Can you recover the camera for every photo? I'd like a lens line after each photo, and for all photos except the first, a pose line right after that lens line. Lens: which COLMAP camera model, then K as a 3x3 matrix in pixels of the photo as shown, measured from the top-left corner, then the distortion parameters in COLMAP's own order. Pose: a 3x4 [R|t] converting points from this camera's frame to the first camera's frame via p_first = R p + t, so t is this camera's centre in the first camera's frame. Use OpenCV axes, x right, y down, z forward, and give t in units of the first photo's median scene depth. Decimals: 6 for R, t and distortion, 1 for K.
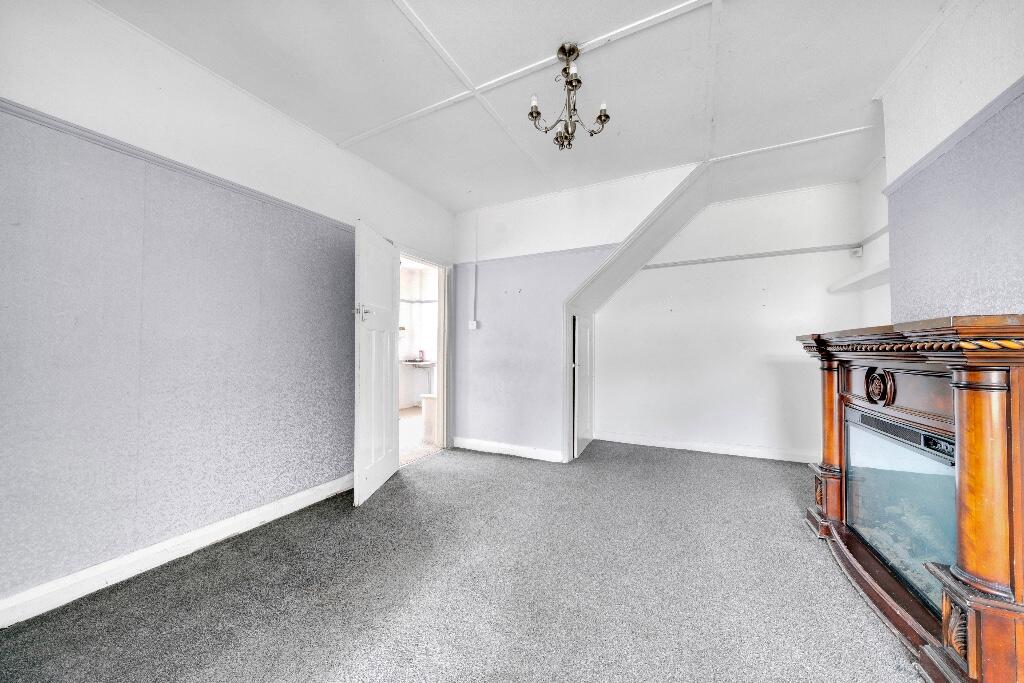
lens RADIAL K [[353.6, 0, 512.0], [0, 353.6, 341.5], [0, 0, 1]] dist [0.000293, 0.000023]
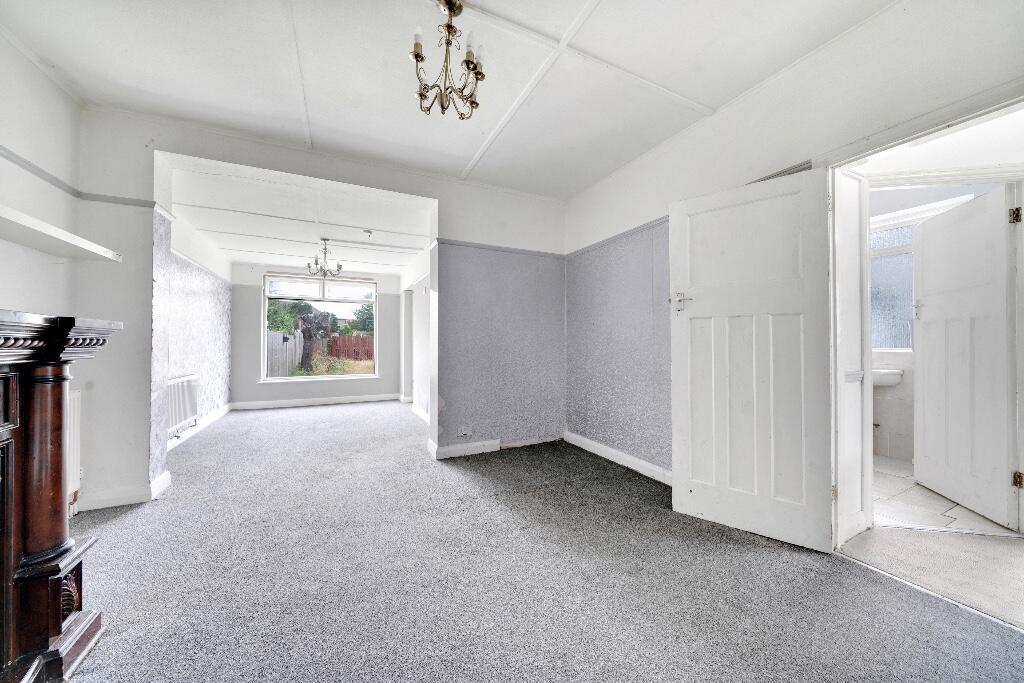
lens RADIAL K [[353.6, 0, 512.0], [0, 353.6, 341.5], [0, 0, 1]] dist [0.000293, 0.000023]
pose [[-0.593807, -0.001789, -0.804606, 0.603264], [0.020586, 0.999636, -0.017415, 0.025664], [0.804344, -0.026905, -0.593554, 1.264005]]
